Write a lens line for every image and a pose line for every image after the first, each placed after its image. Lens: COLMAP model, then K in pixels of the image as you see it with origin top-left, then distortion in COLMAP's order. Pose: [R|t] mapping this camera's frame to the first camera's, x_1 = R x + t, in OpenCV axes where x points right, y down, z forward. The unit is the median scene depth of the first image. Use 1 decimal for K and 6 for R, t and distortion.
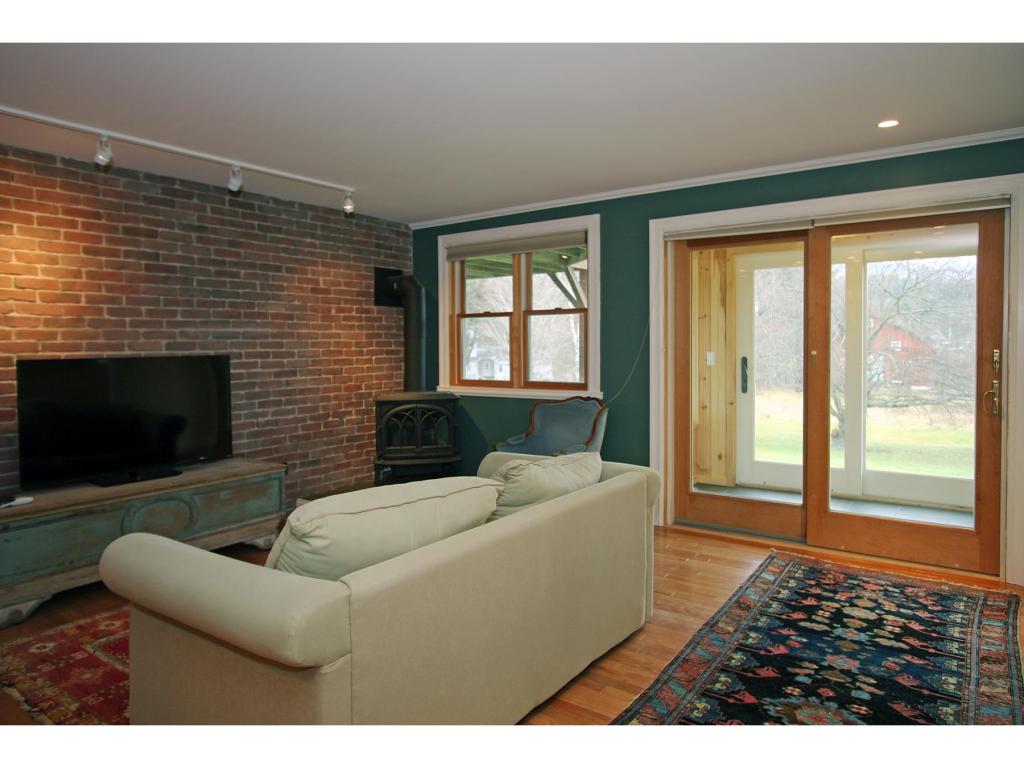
lens RADIAL K [[650.4, 0, 511.5], [0, 650.4, 382.5], [0, 0, 1]] dist [0.015023, 0.010167]
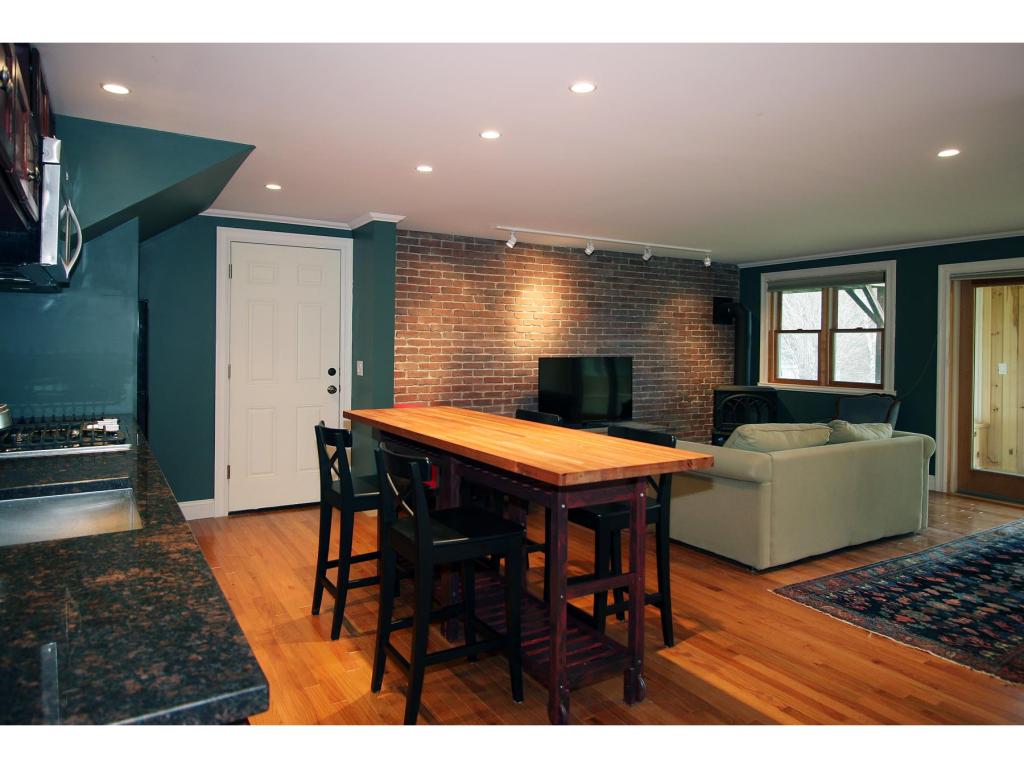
lens RADIAL K [[650.4, 0, 521.2], [0, 650.4, 351.3], [0, 0, 1]] dist [0.015023, 0.010167]
pose [[0.924262, 0.021717, -0.381140, -0.058935], [-0.040253, 0.998359, -0.040728, 0.017884], [0.379630, 0.052985, 0.923620, -0.514797]]
